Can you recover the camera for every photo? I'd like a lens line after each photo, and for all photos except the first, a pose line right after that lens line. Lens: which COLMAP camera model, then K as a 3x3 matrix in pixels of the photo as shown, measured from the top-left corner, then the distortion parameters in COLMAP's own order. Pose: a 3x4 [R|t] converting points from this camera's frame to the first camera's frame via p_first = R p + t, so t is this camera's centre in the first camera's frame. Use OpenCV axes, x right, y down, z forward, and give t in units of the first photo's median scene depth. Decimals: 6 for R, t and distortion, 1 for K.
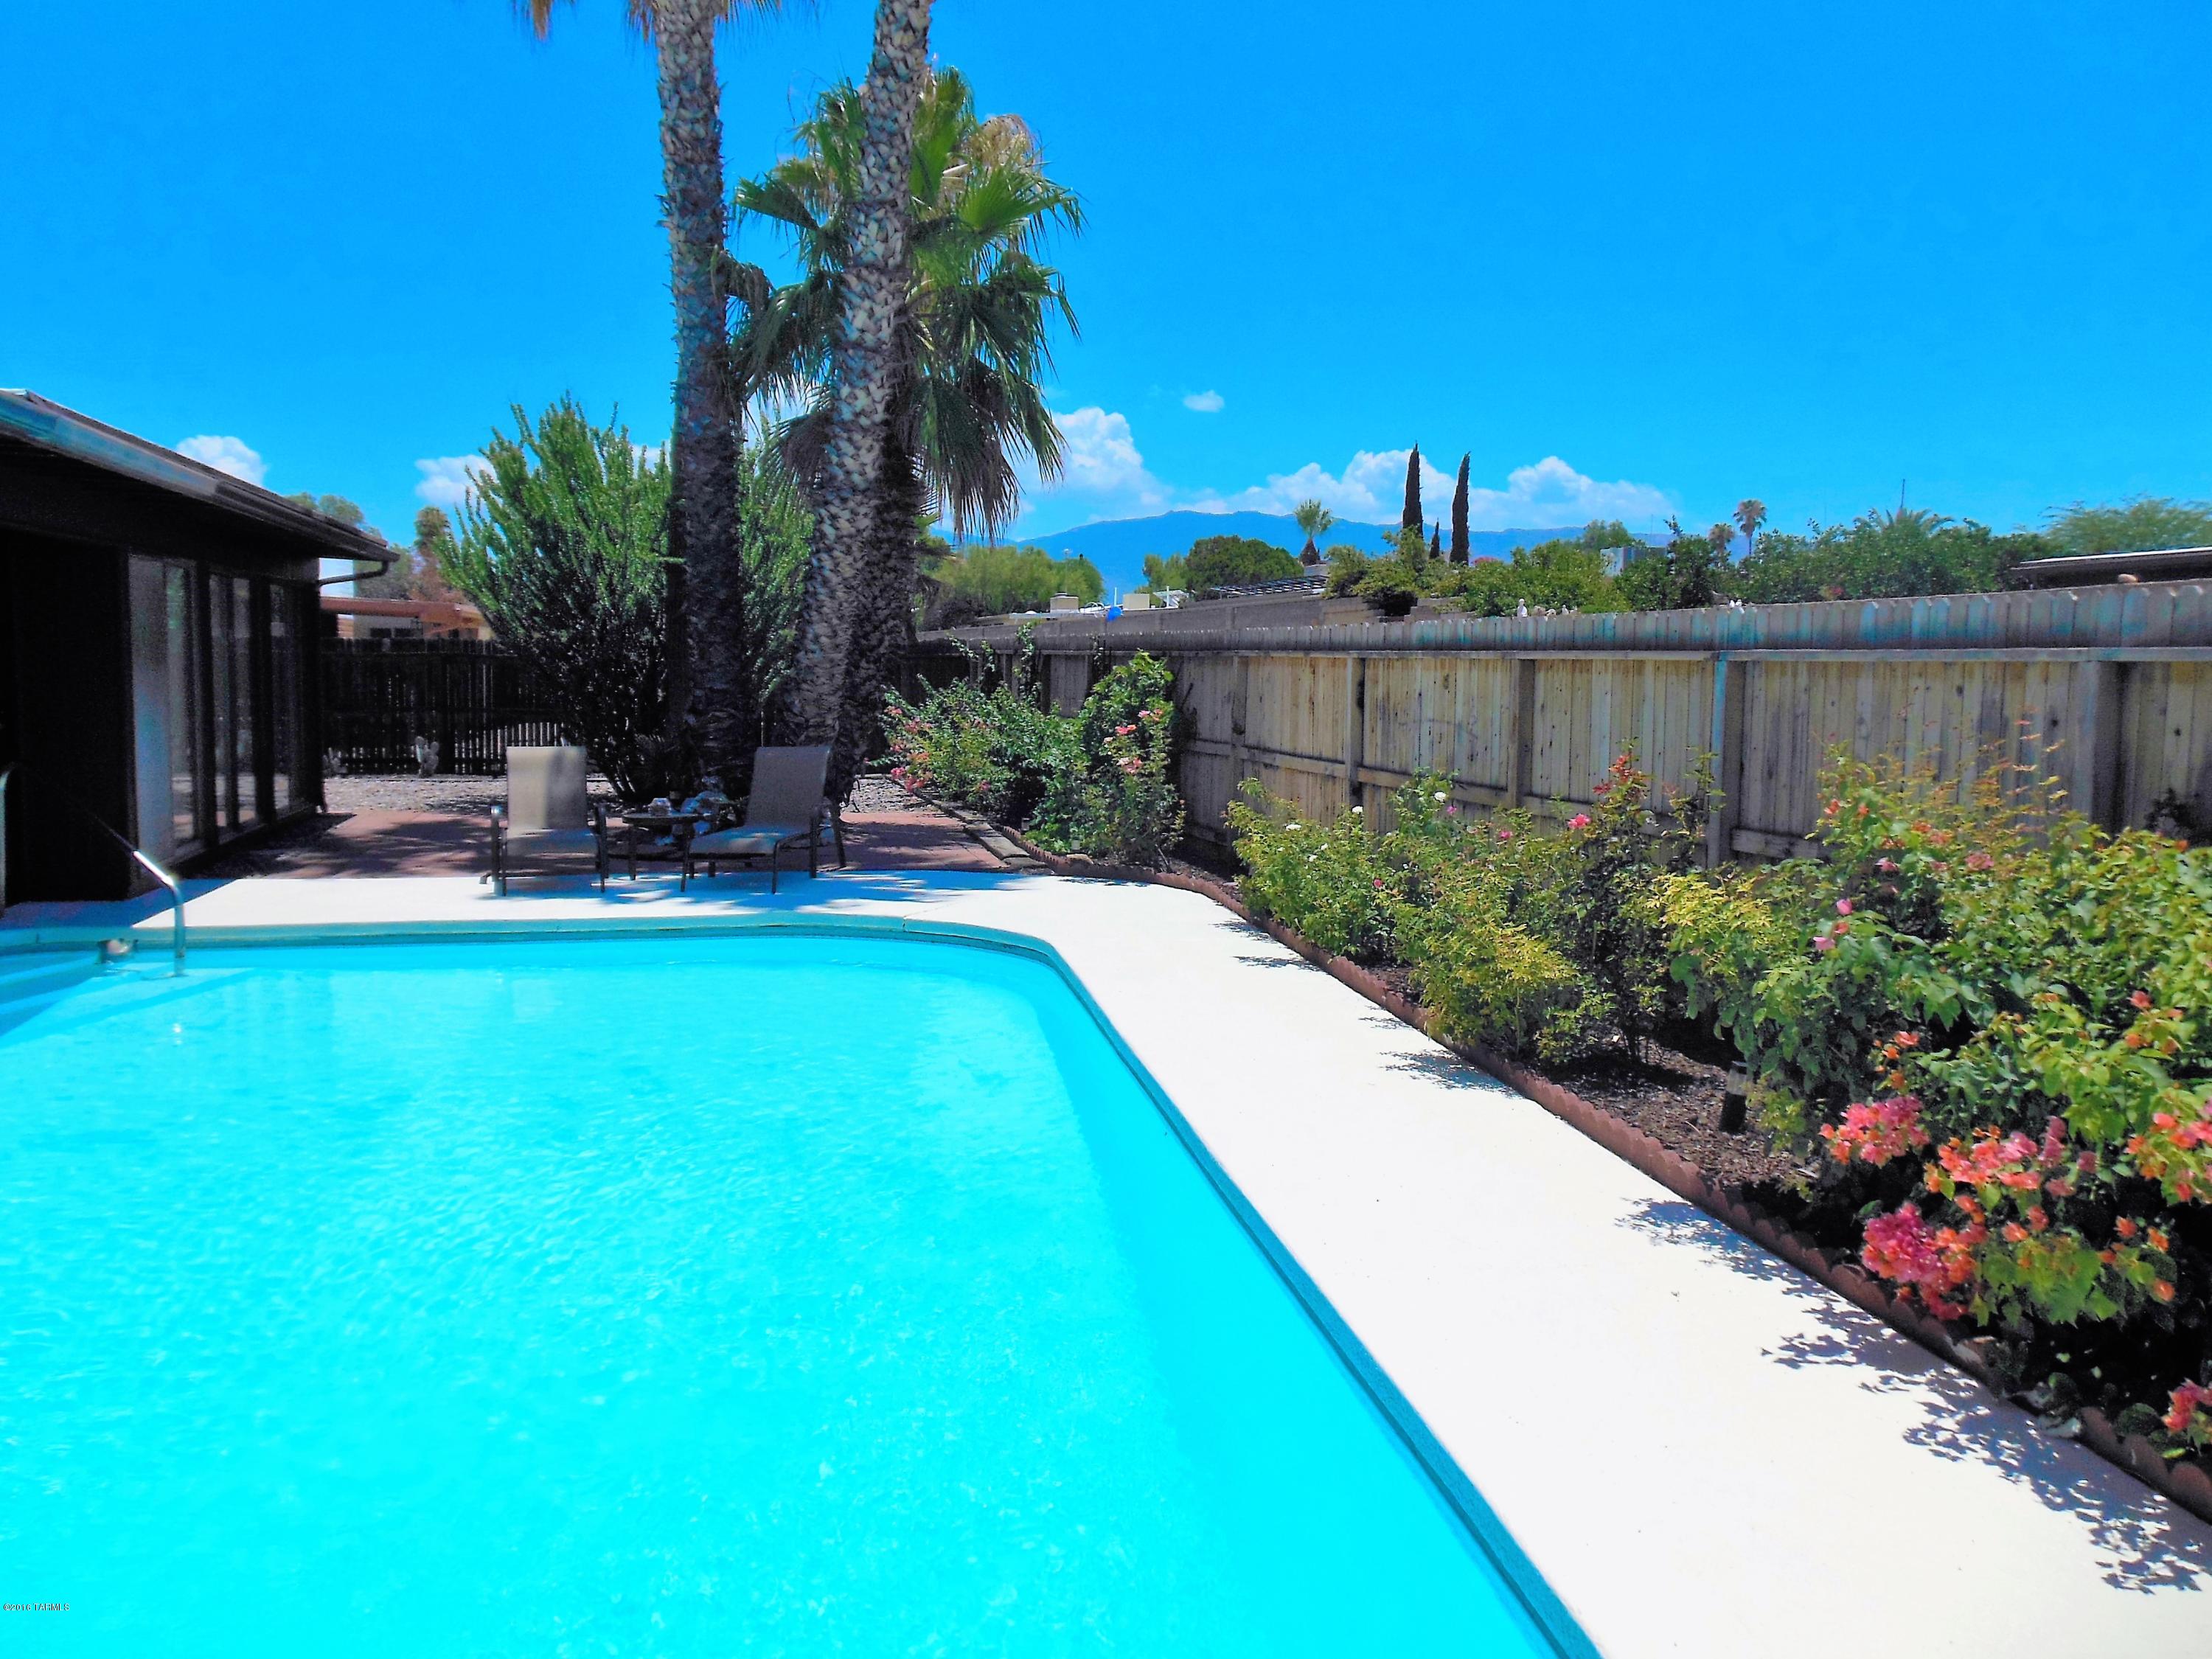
lens RADIAL K [[1782.4, 0, 1106.0], [0, 1782.4, 829.5], [0, 0, 1]] dist [-0.075682, 0.131702]
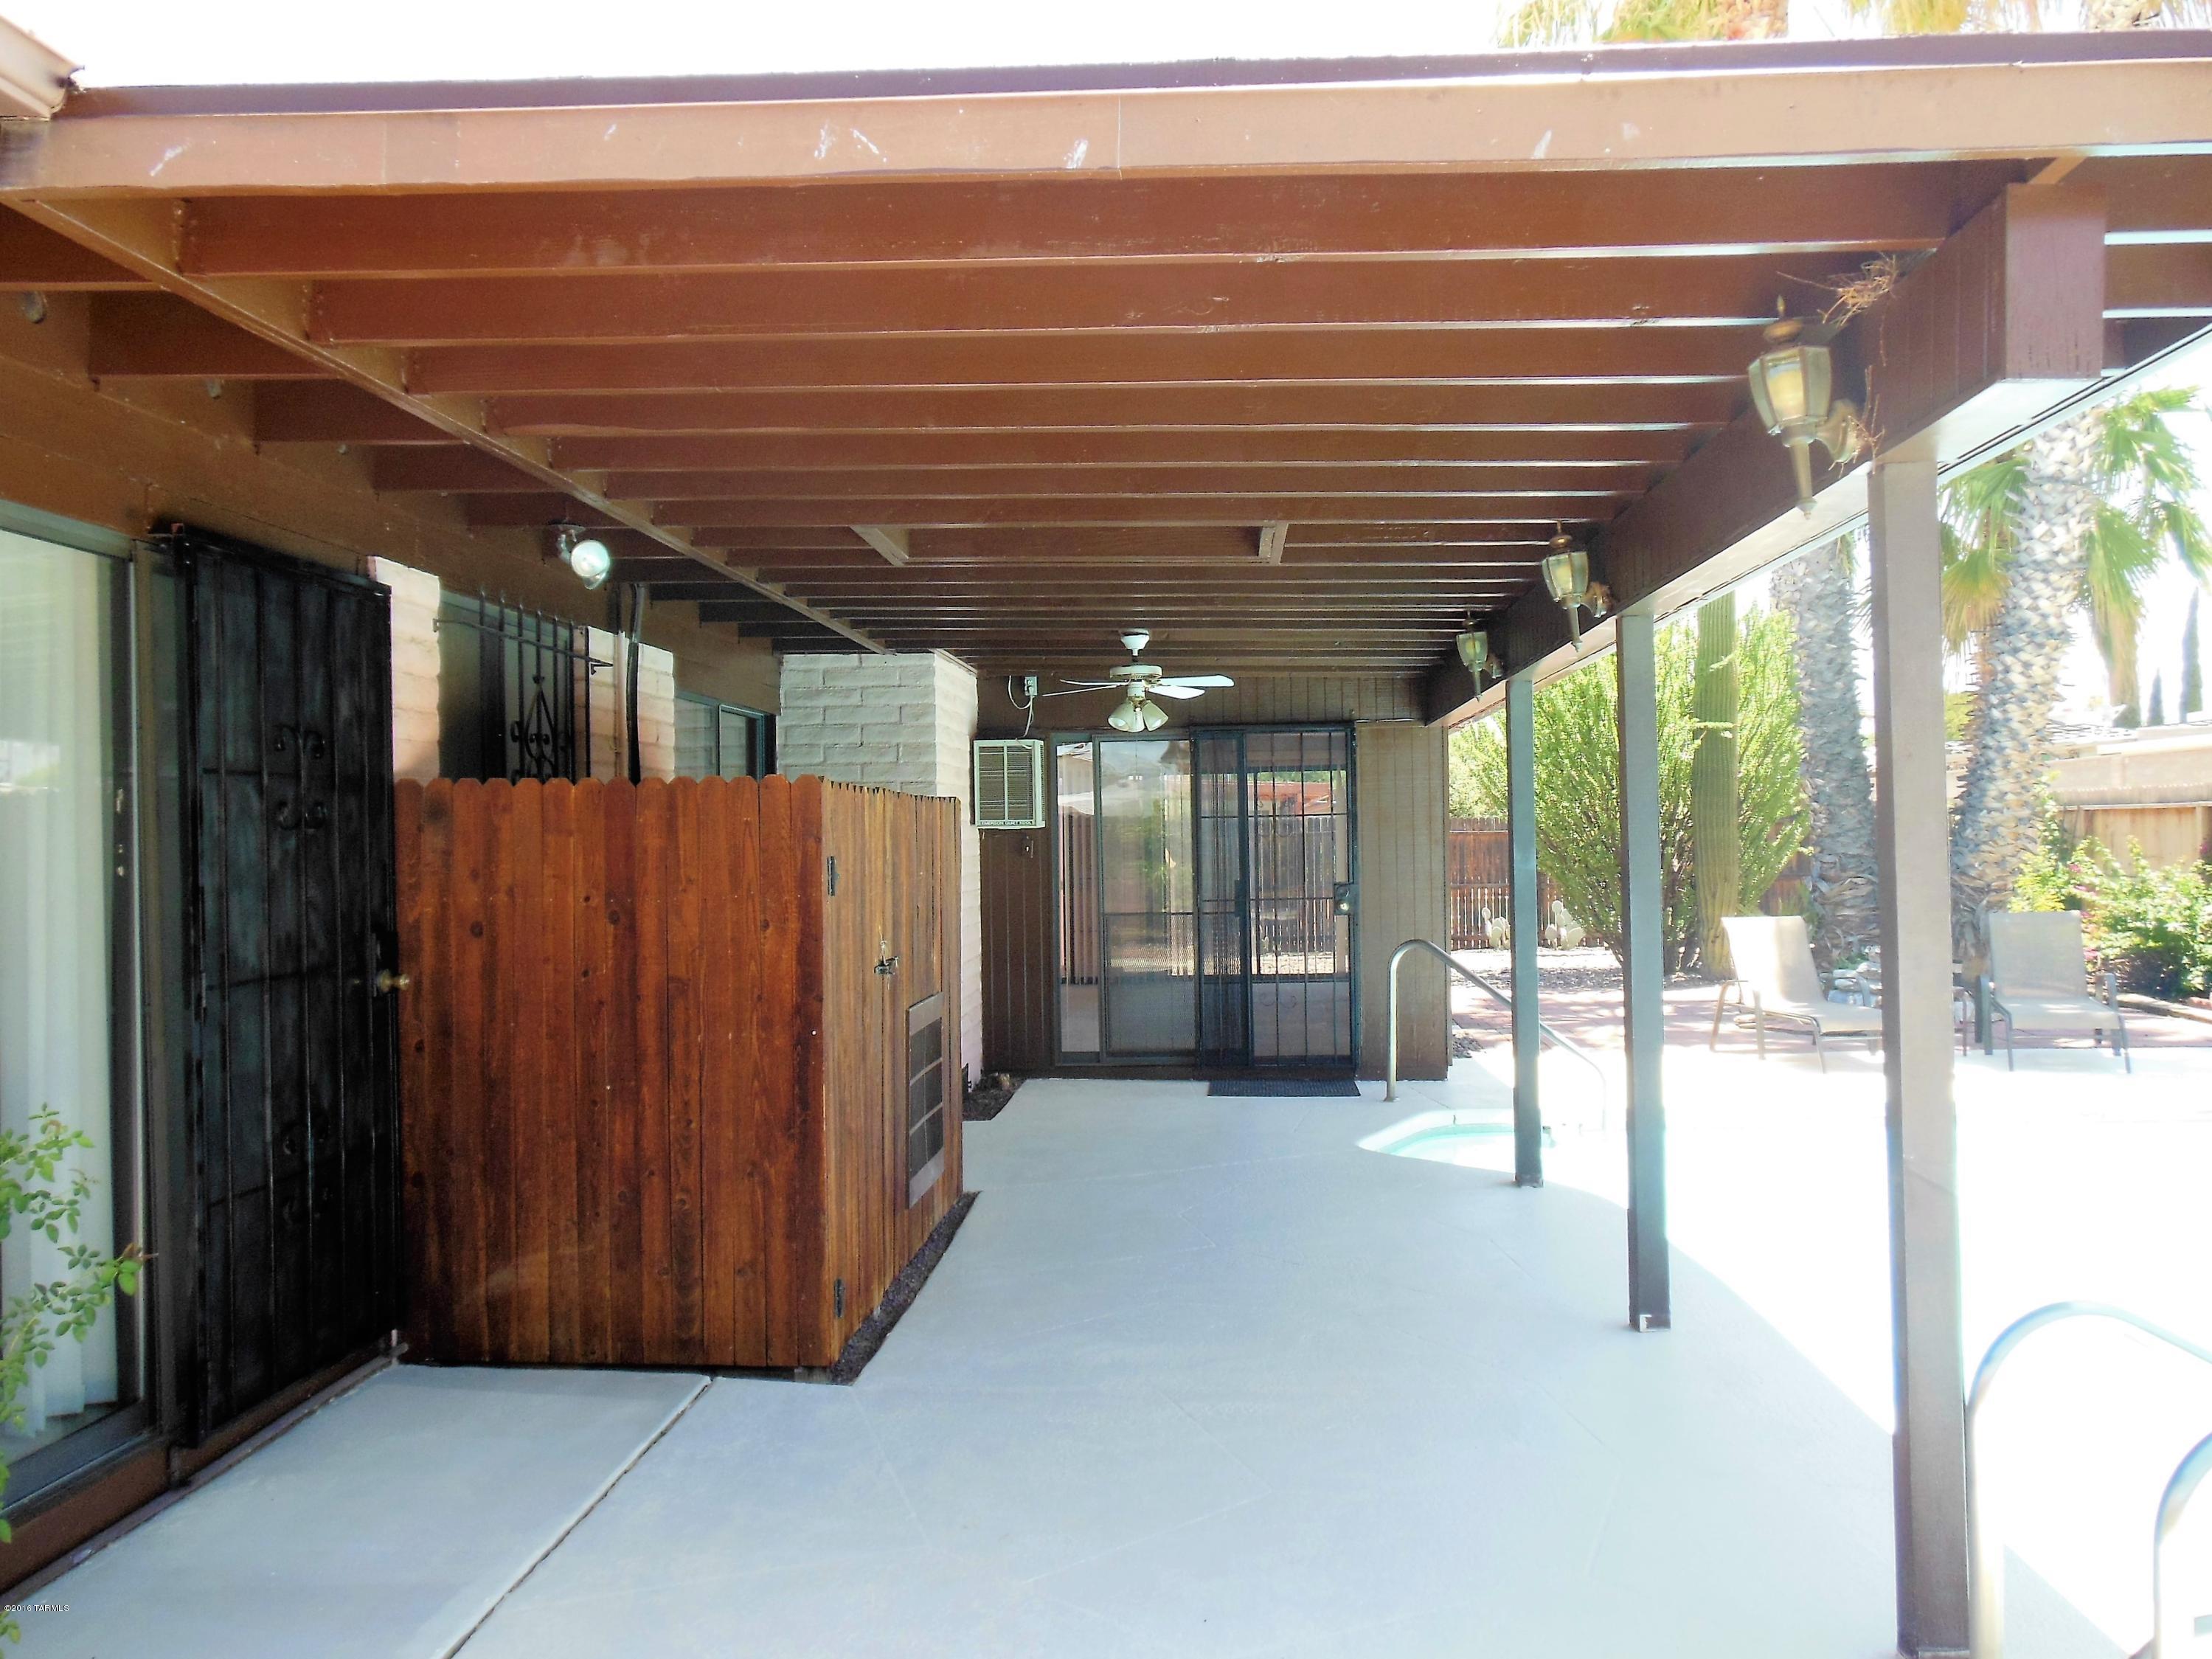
lens RADIAL K [[1763.4, 0, 1110.3], [0, 1763.4, 829.6], [0, 0, 1]] dist [-0.075362, 0.128446]
pose [[0.952169, -0.034207, -0.303651, -0.335794], [0.003643, 0.994915, -0.100656, -0.000086], [0.305550, 0.094736, 0.947452, -0.001481]]
